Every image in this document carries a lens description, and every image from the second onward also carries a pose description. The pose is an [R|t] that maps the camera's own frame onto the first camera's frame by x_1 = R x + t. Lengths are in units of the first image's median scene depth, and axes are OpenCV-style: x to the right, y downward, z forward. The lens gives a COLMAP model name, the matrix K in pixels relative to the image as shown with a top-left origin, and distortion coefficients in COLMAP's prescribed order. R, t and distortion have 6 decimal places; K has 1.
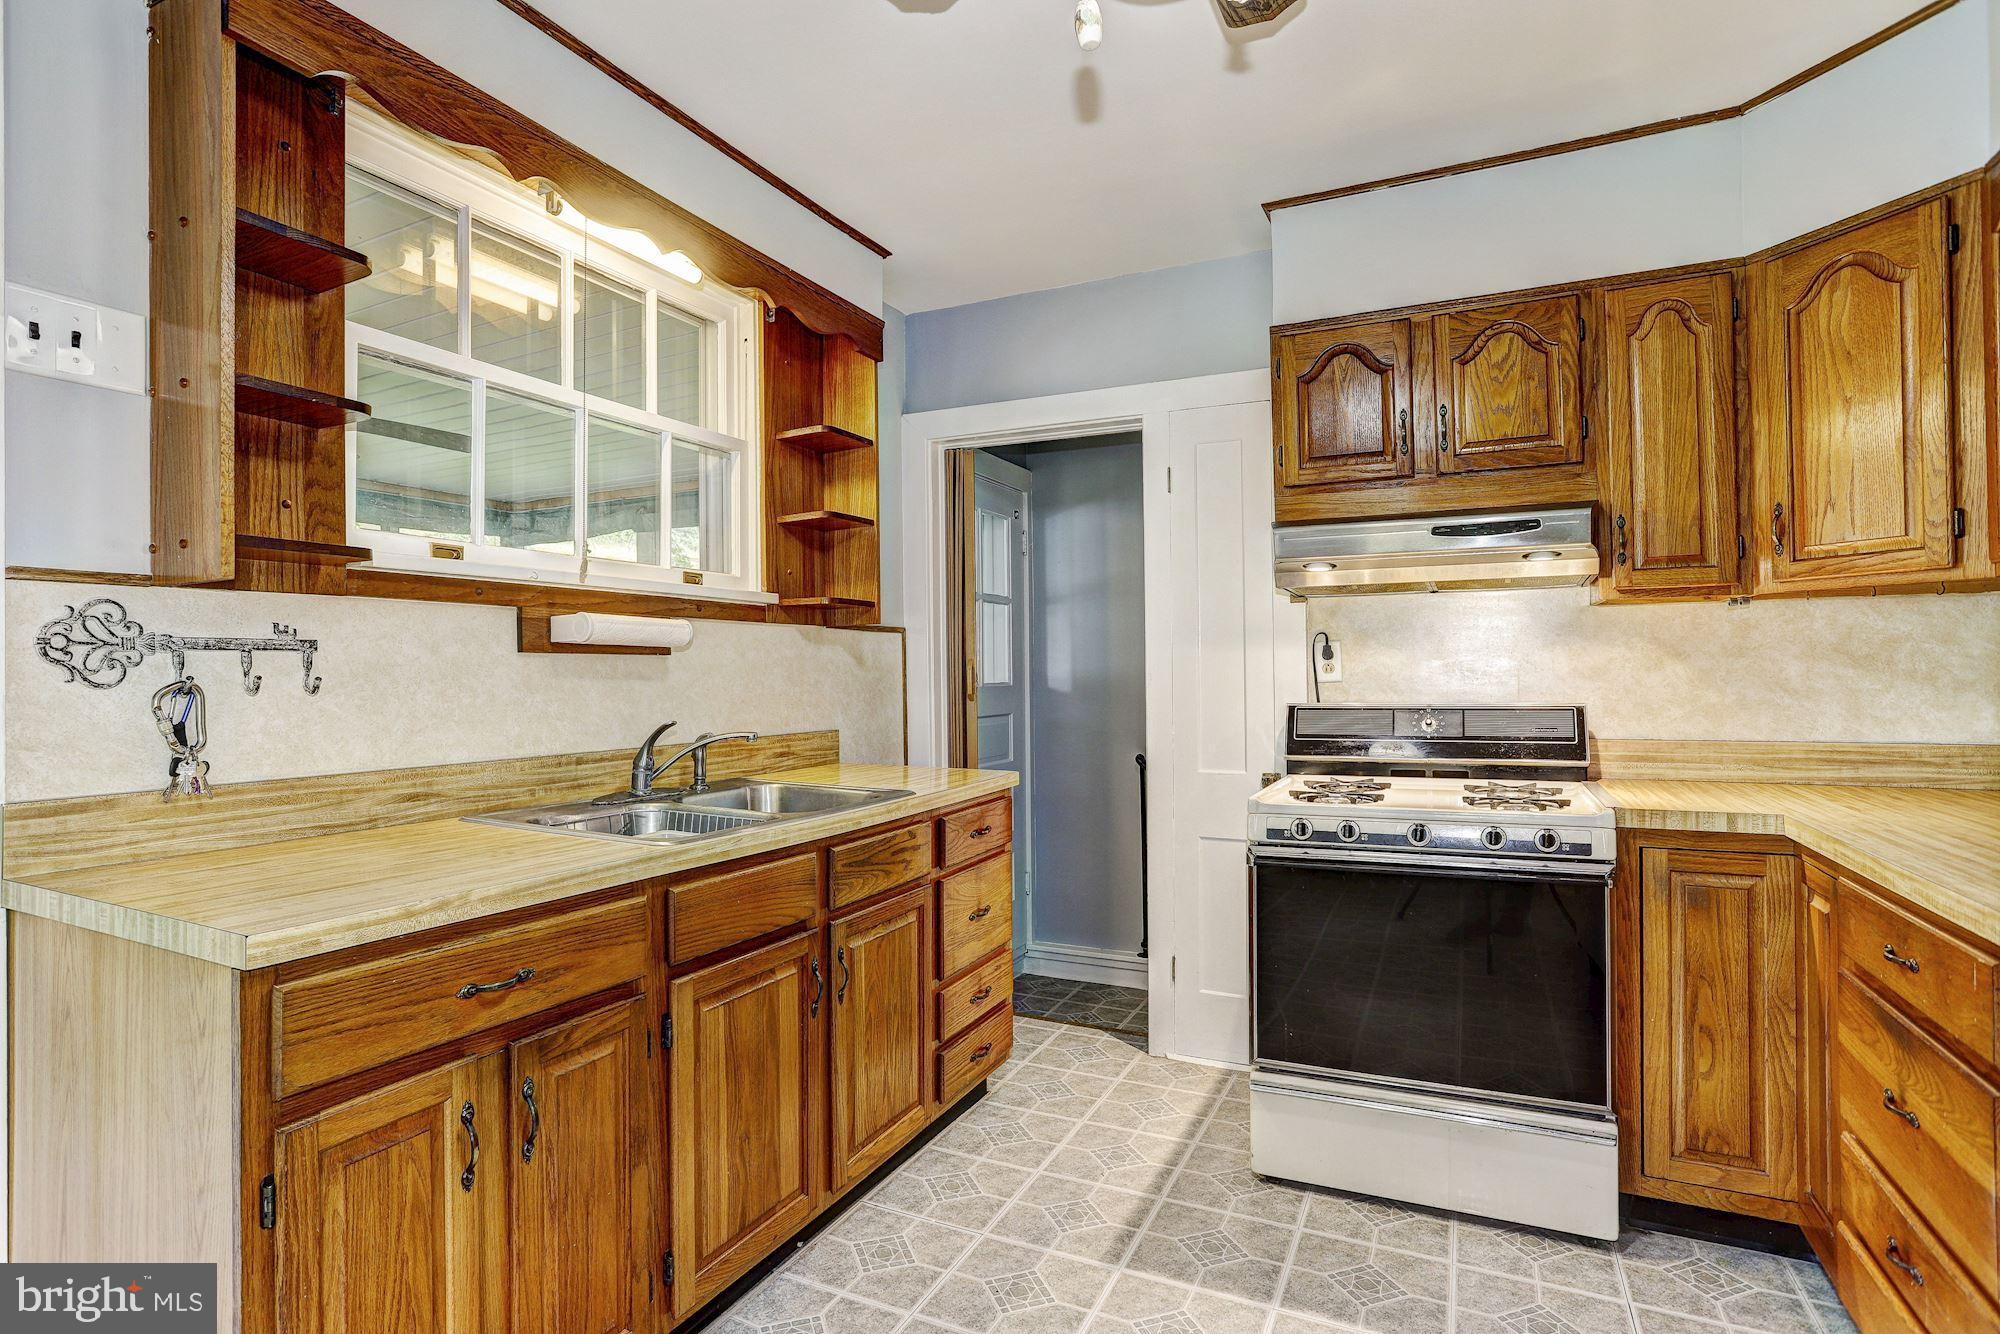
lens RADIAL K [[1001.3, 0, 981.7], [0, 1001.3, 666.6], [0, 0, 1]] dist [-0.069014, 0.035360]
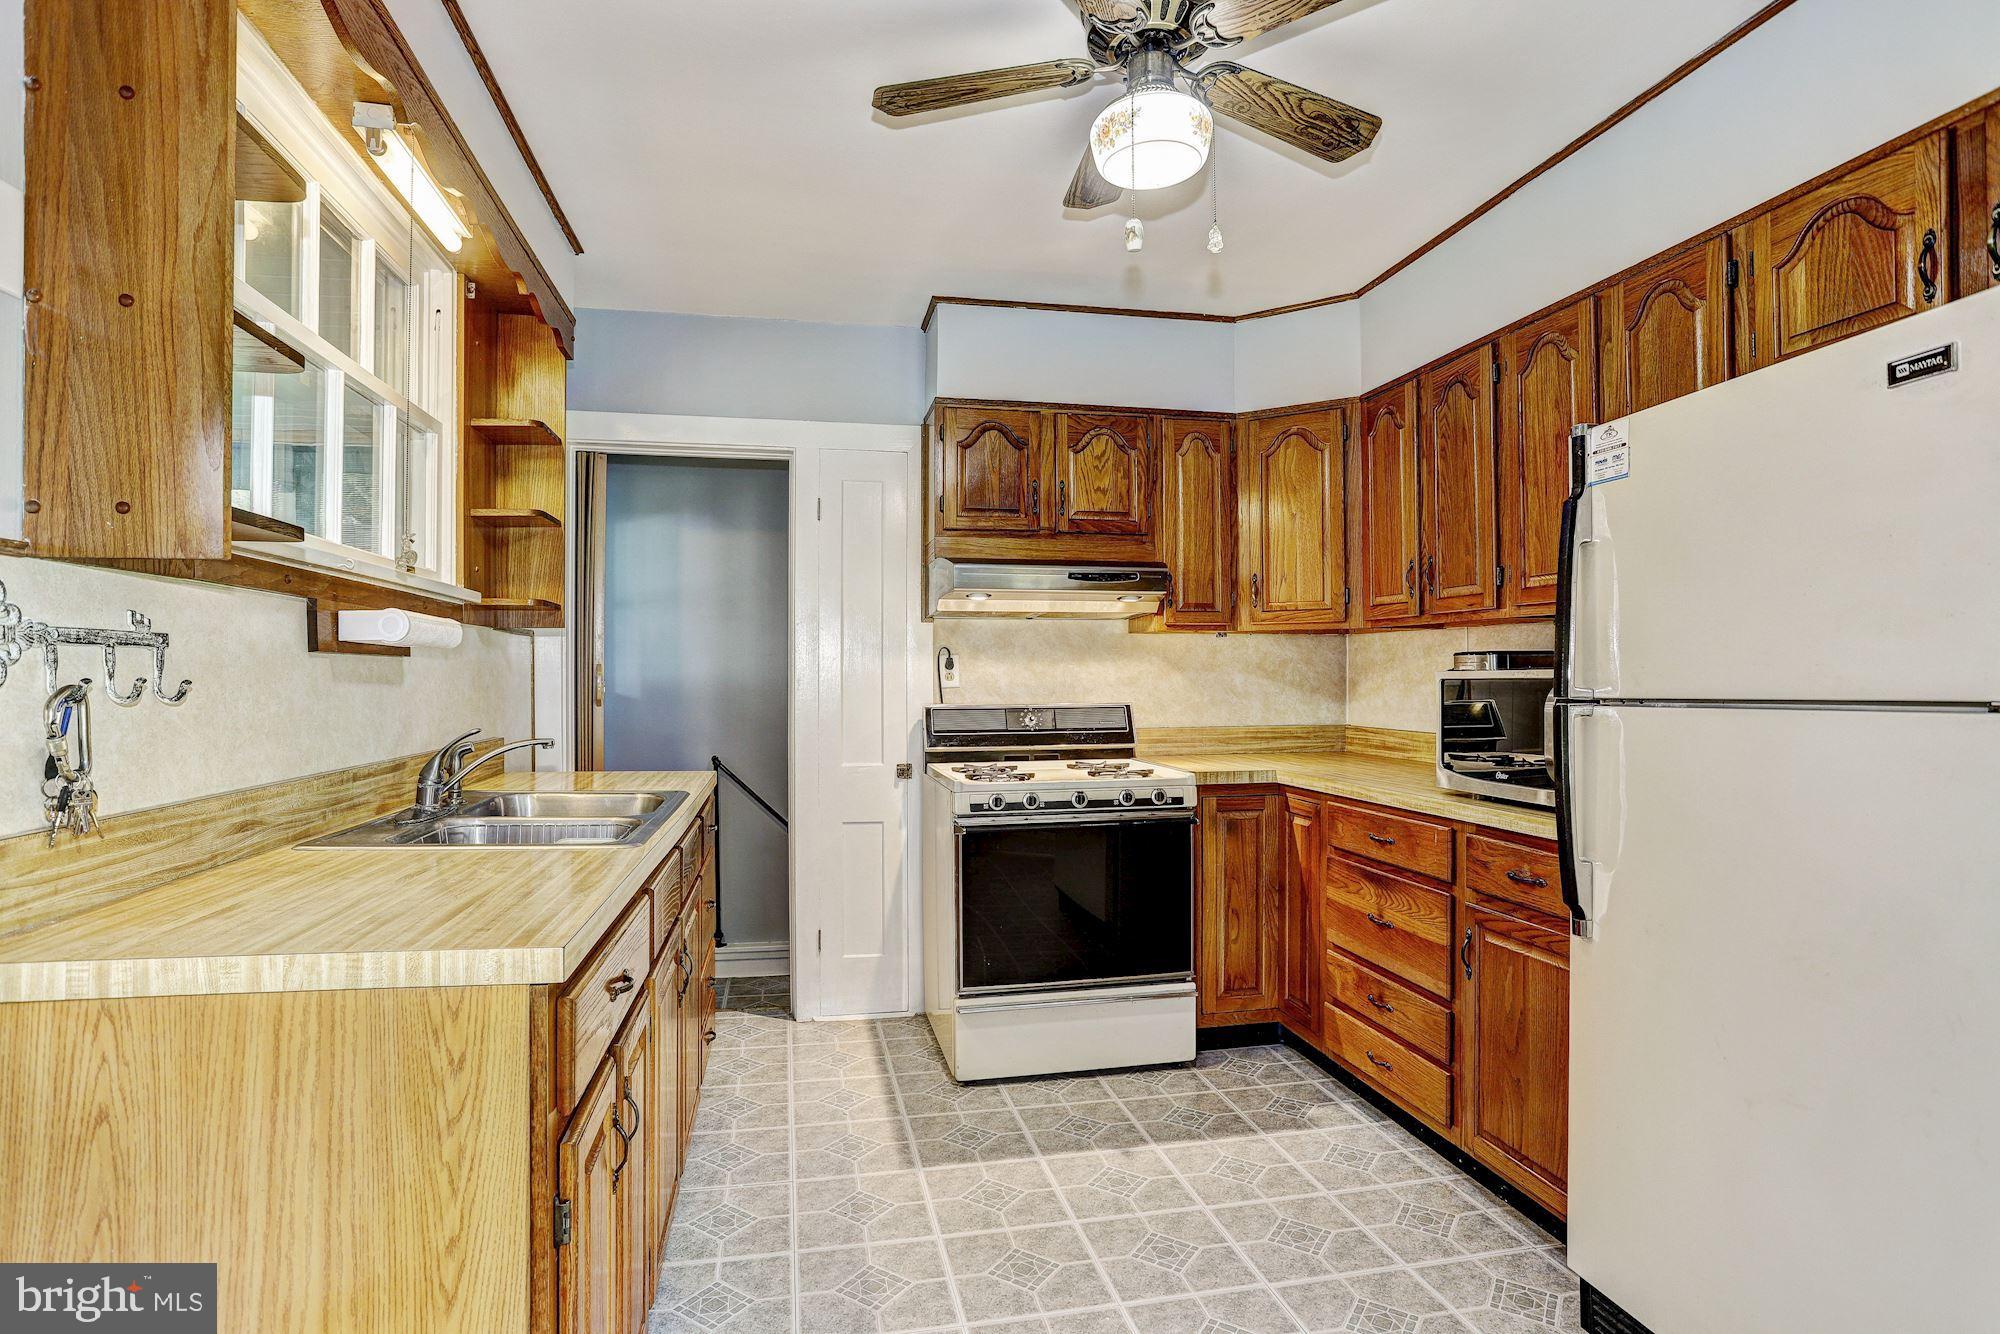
lens RADIAL K [[1001.3, 0, 981.7], [0, 1001.3, 666.6], [0, 0, 1]] dist [-0.069014, 0.035360]
pose [[0.796904, 0.013124, 0.603964, -0.478185], [-0.009859, 0.999913, -0.008719, 0.000055], [-0.604026, 0.000994, 0.796964, -0.019784]]
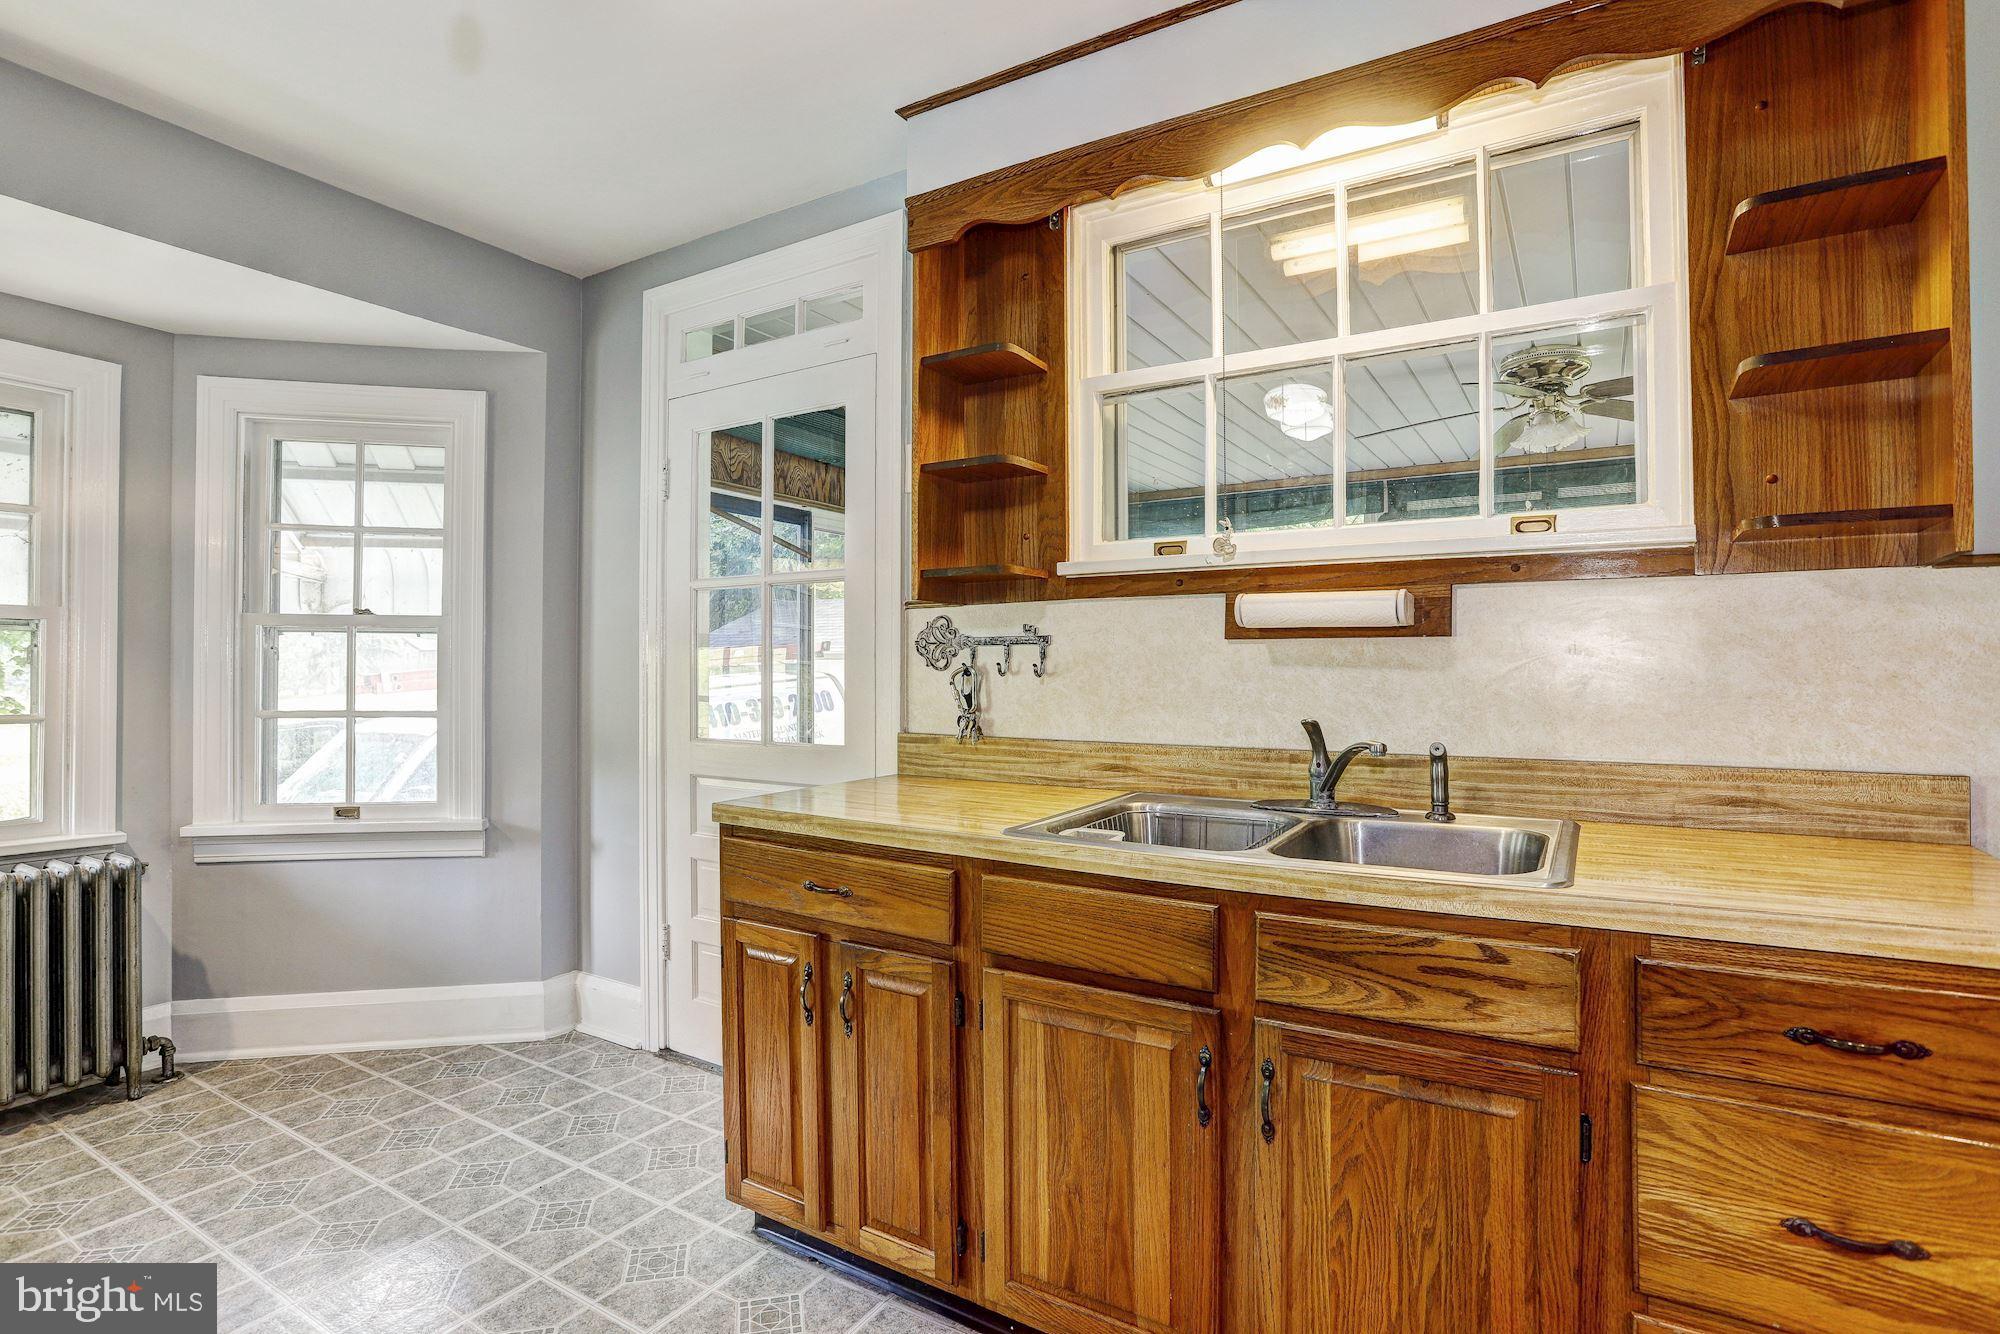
lens RADIAL K [[1057.4, 0, 1004.2], [0, 1057.4, 638.1], [0, 0, 1]] dist [-0.063426, 0.044518]
pose [[-0.106124, -0.005999, -0.994335, 0.558640], [0.016915, 0.999826, -0.007837, -0.010426], [0.994209, -0.017651, -0.106005, 0.829367]]
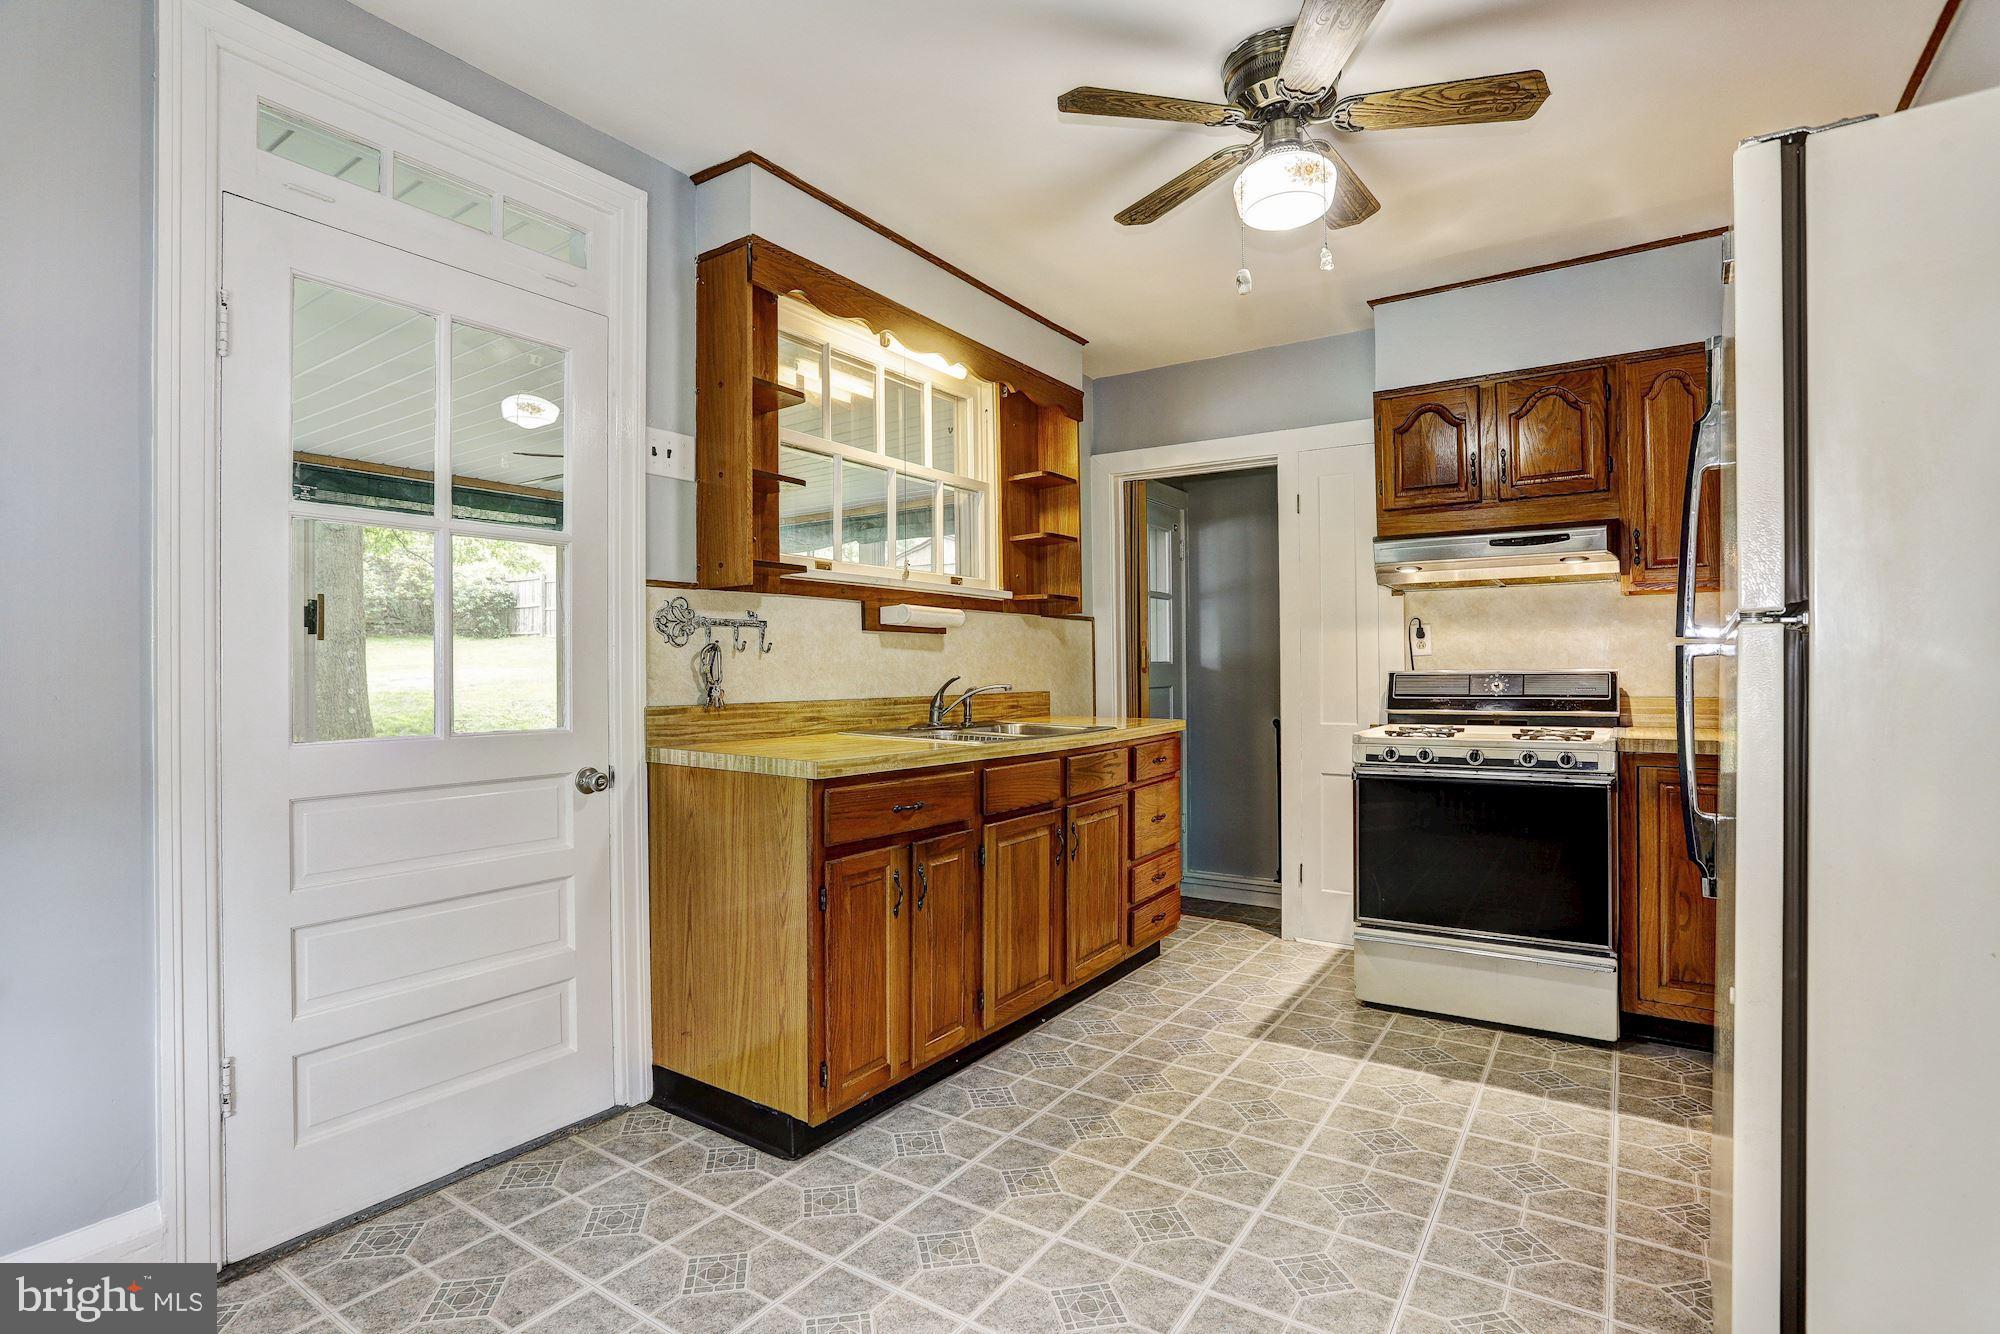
lens RADIAL K [[960.7, 0, 988.0], [0, 960.7, 665.1], [0, 0, 1]] dist [-0.065887, 0.036904]
pose [[0.990426, 0.001423, -0.138038, -0.061977], [-0.000981, 0.999994, 0.003270, 0.032266], [0.138042, -0.003103, 0.990421, -0.428778]]
